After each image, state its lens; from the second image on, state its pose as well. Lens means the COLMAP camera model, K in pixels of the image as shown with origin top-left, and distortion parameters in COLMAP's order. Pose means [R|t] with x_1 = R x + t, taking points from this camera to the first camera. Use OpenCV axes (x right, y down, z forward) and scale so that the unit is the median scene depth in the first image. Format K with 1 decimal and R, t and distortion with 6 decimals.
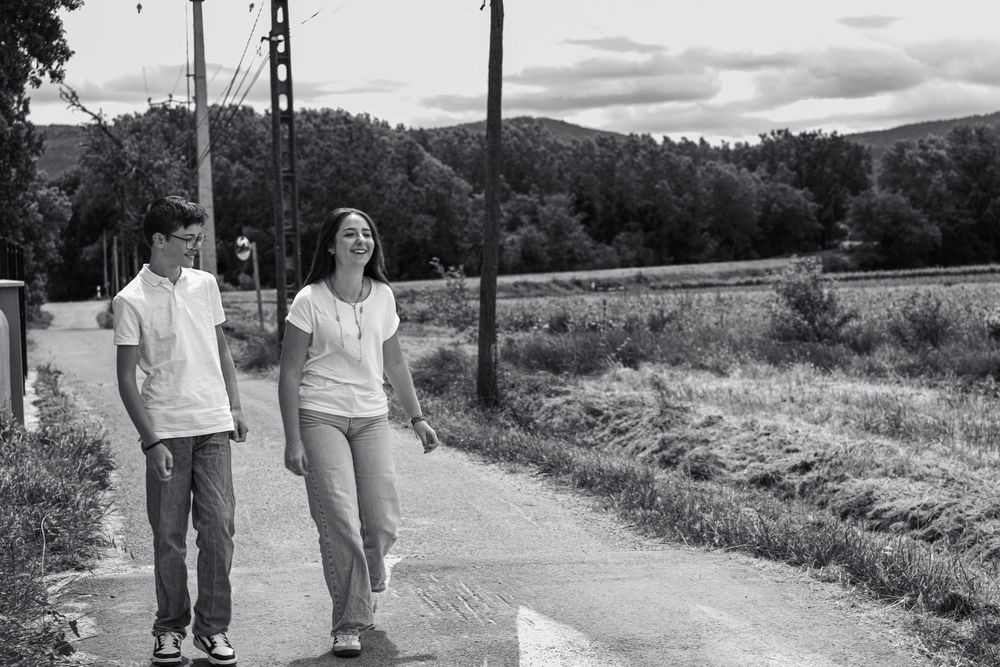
lens RADIAL K [[1980.3, 0, 500.0], [0, 1980.3, 333.5], [0, 0, 1]] dist [0.108724, -1.279889]
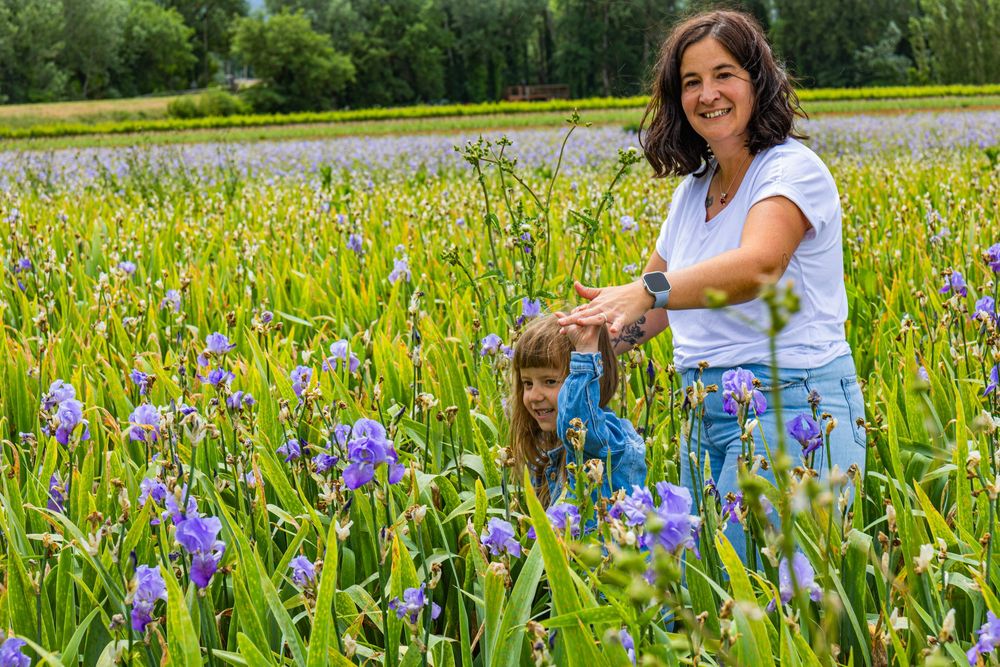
lens RADIAL K [[1980.3, 0, 500.0], [0, 1980.3, 333.5], [0, 0, 1]] dist [0.108724, -1.279889]
pose [[0.940690, -0.035208, 0.337435, 0.008367], [0.009442, 0.996932, 0.077700, -0.006139], [-0.339135, -0.069905, 0.938137, 0.253366]]
